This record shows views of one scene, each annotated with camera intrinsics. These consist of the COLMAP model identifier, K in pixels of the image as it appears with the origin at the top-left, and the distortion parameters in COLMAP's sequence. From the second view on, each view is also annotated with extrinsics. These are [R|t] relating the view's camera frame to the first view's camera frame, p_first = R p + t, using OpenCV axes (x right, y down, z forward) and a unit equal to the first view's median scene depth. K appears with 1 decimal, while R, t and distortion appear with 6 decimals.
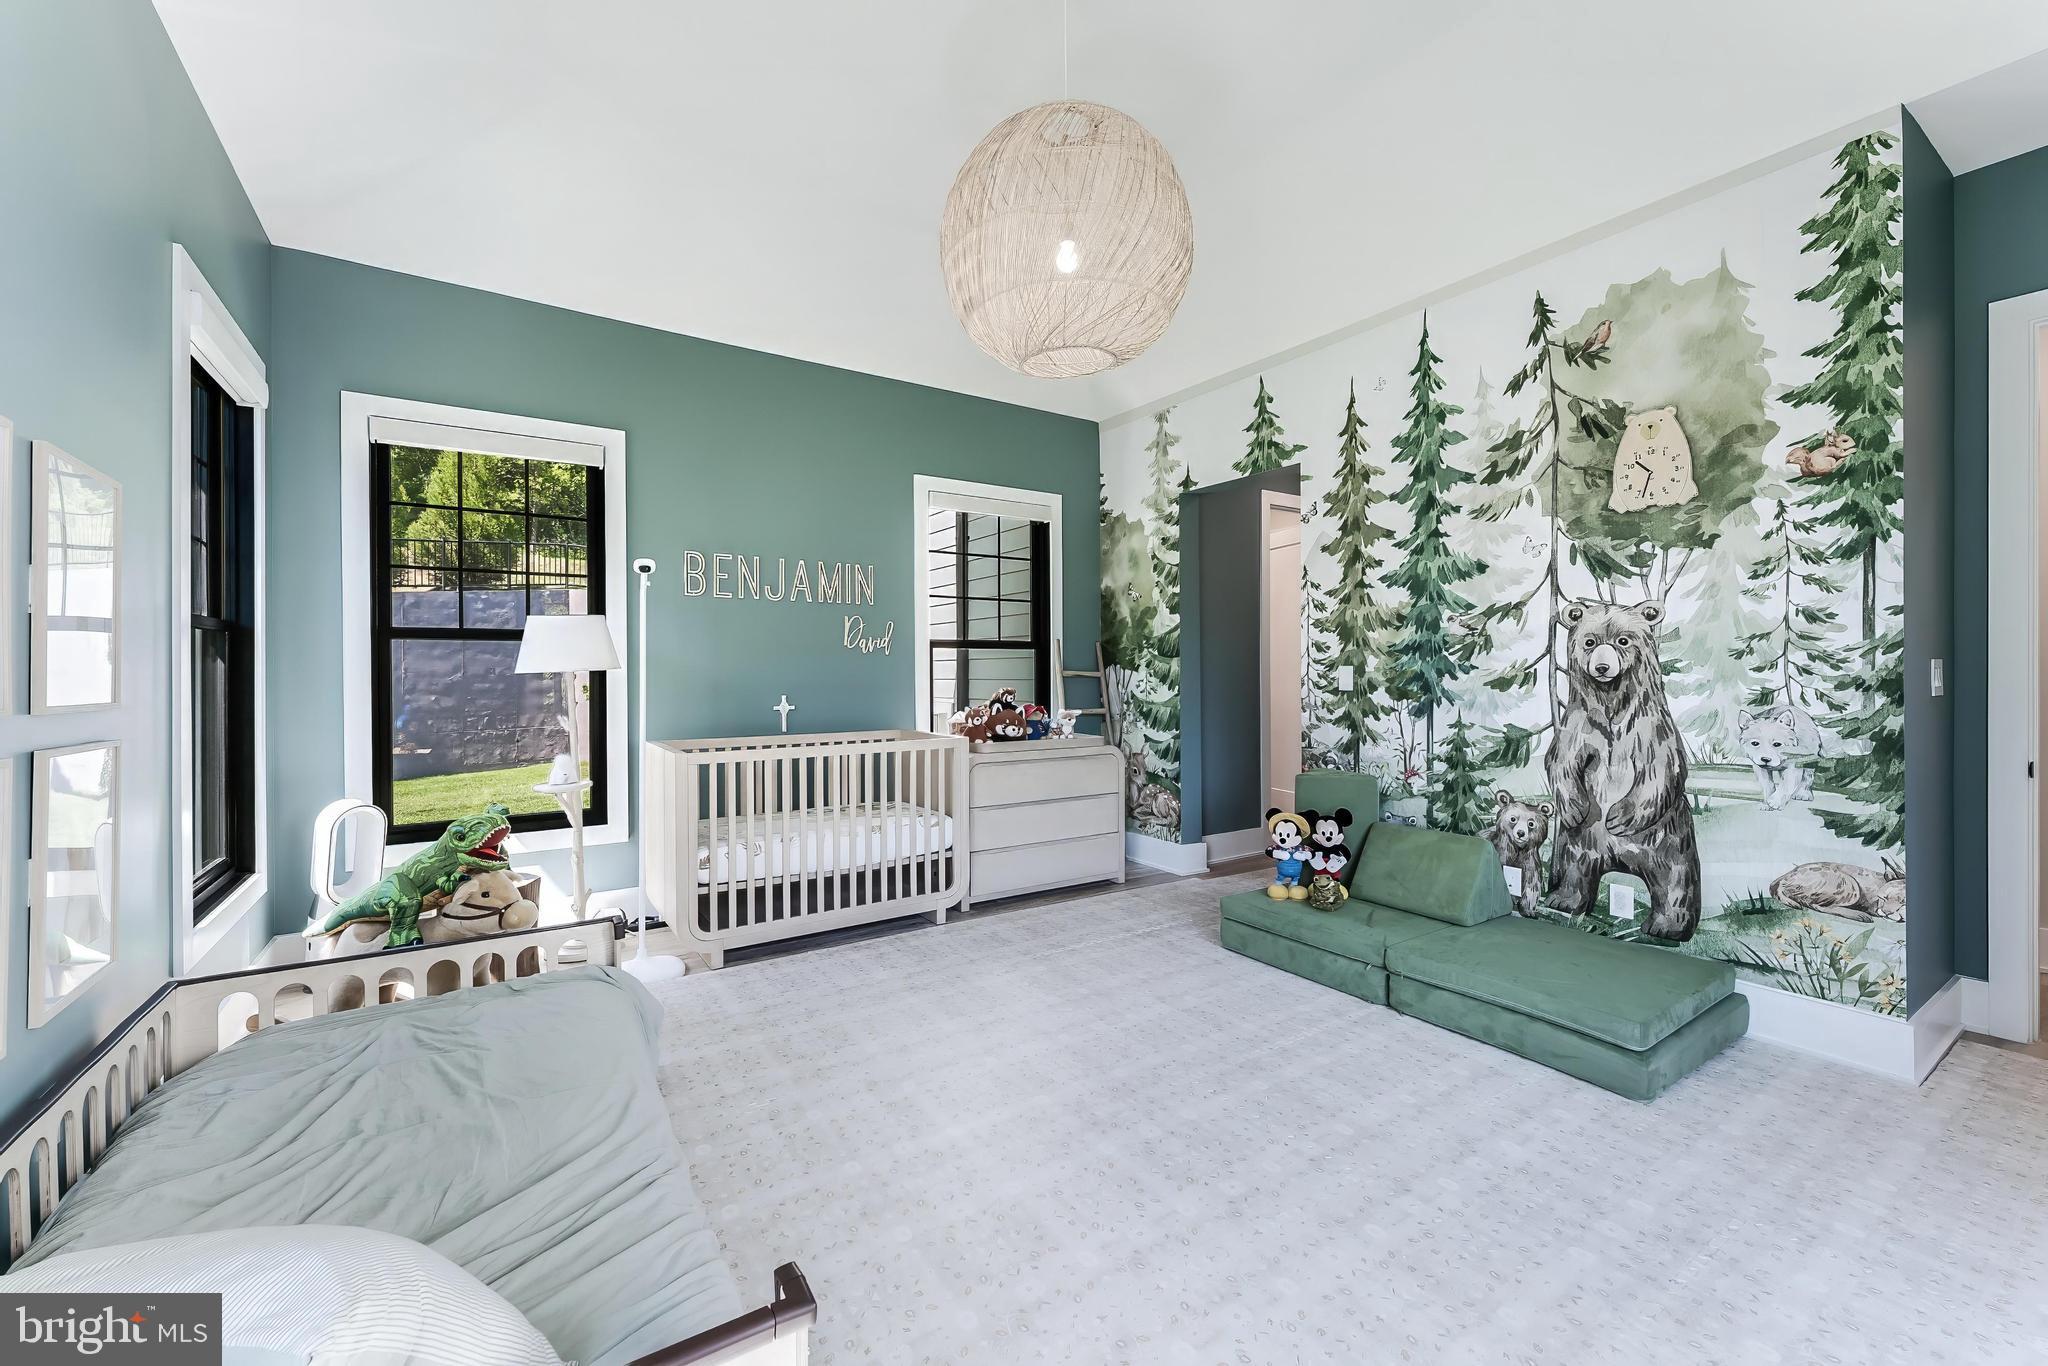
lens RADIAL K [[820.6, 0, 1031.3], [0, 820.6, 677.7], [0, 0, 1]] dist [0.001680, -0.000041]
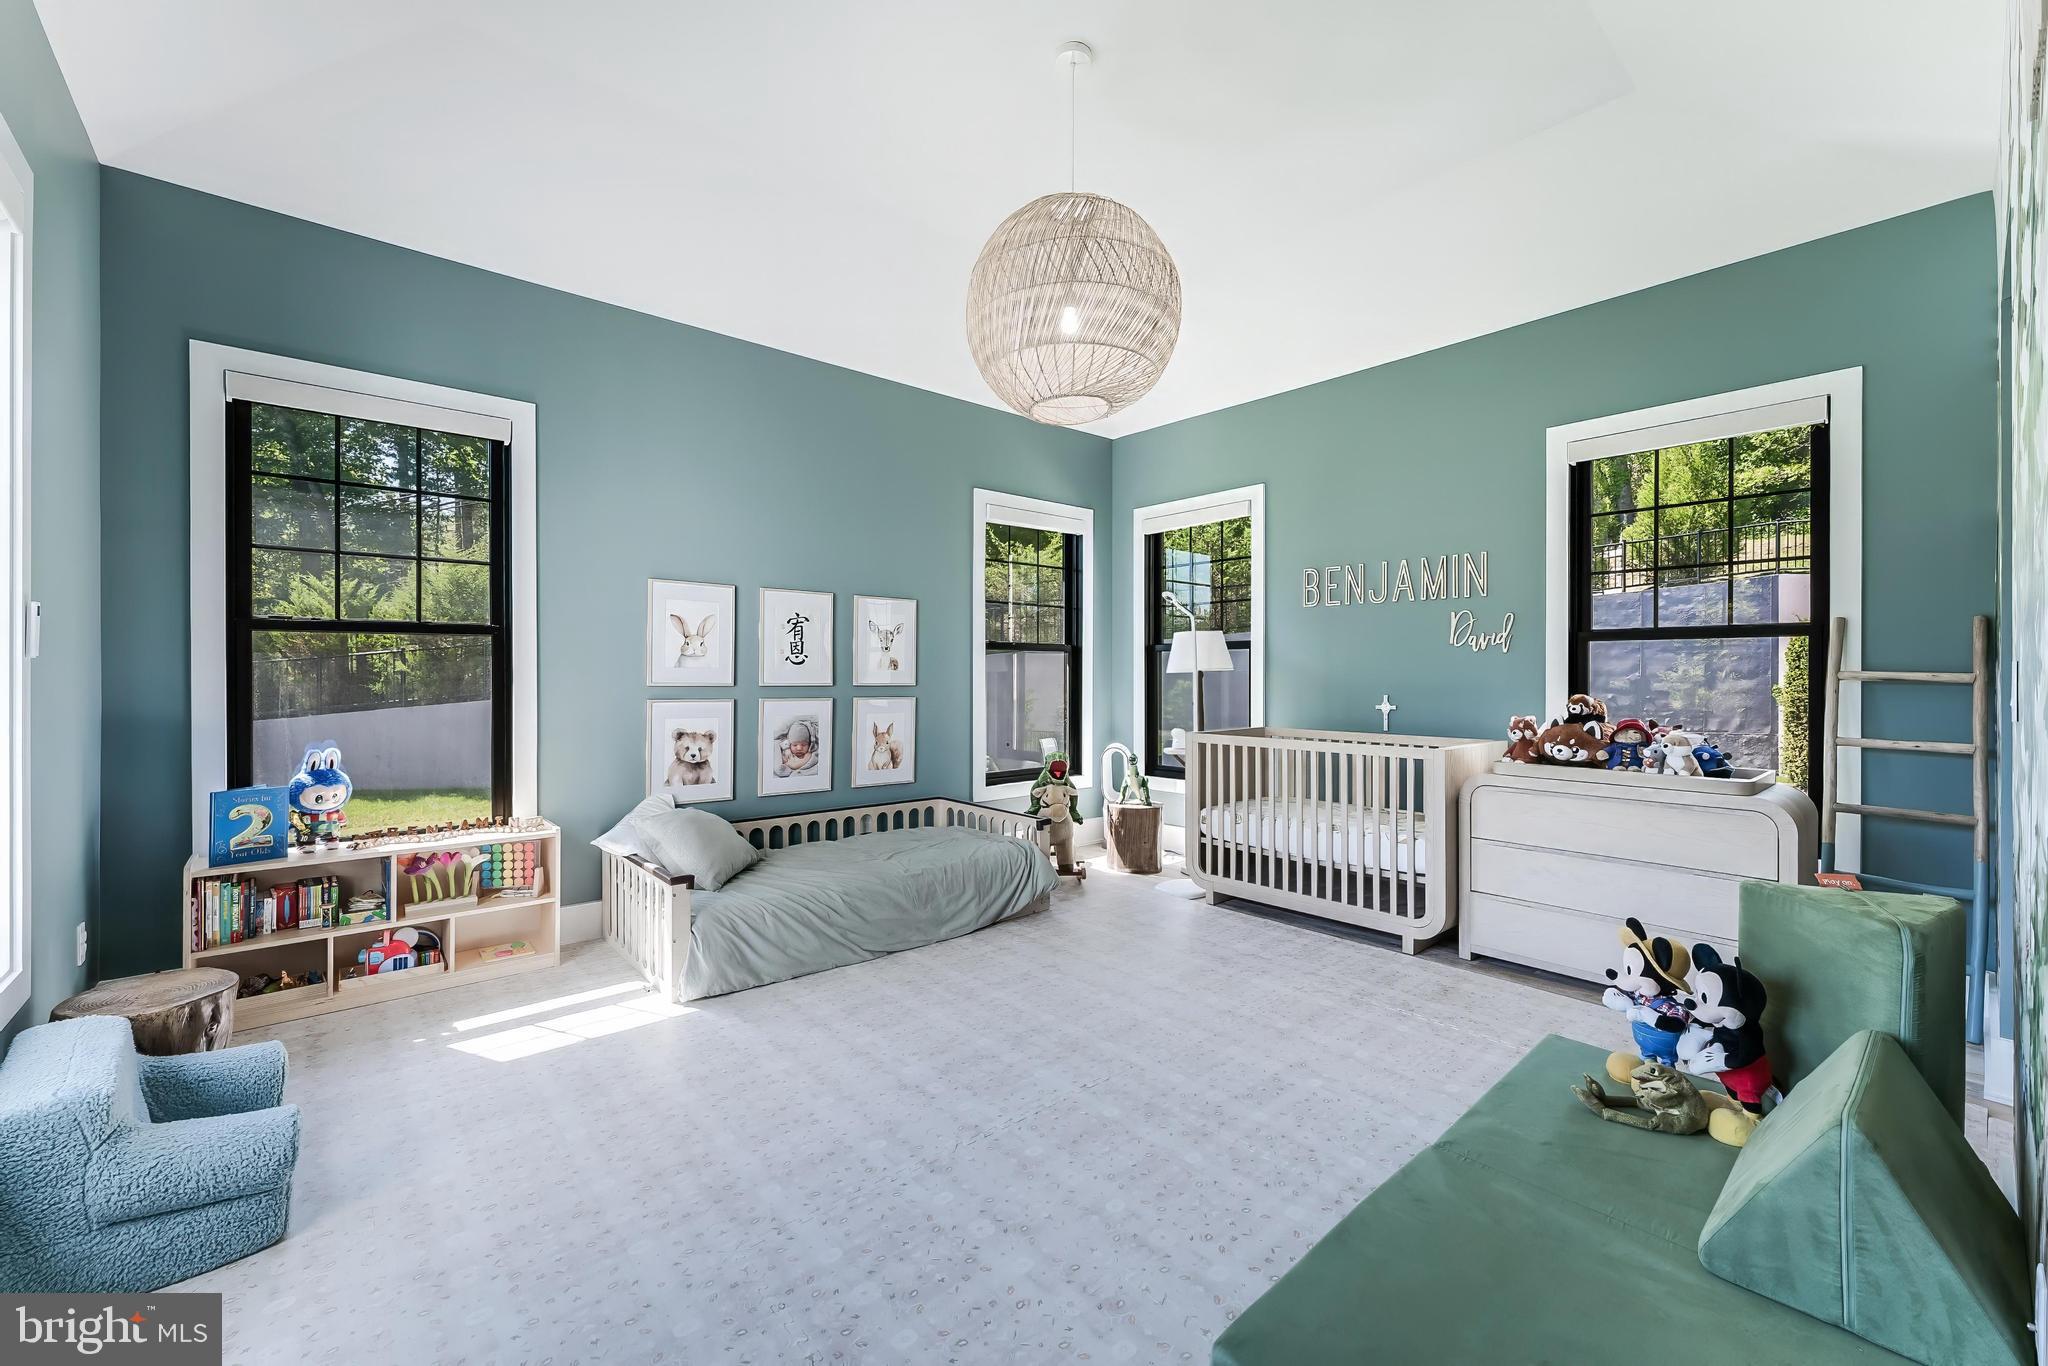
lens RADIAL K [[820.6, 0, 1033.4], [0, 820.6, 673.6], [0, 0, 1]] dist [0.001680, -0.000041]
pose [[0.137522, 0.004474, -0.990489, 0.724947], [-0.008756, 0.999956, 0.003301, -0.004998], [0.990460, 0.008219, 0.137555, 0.471918]]
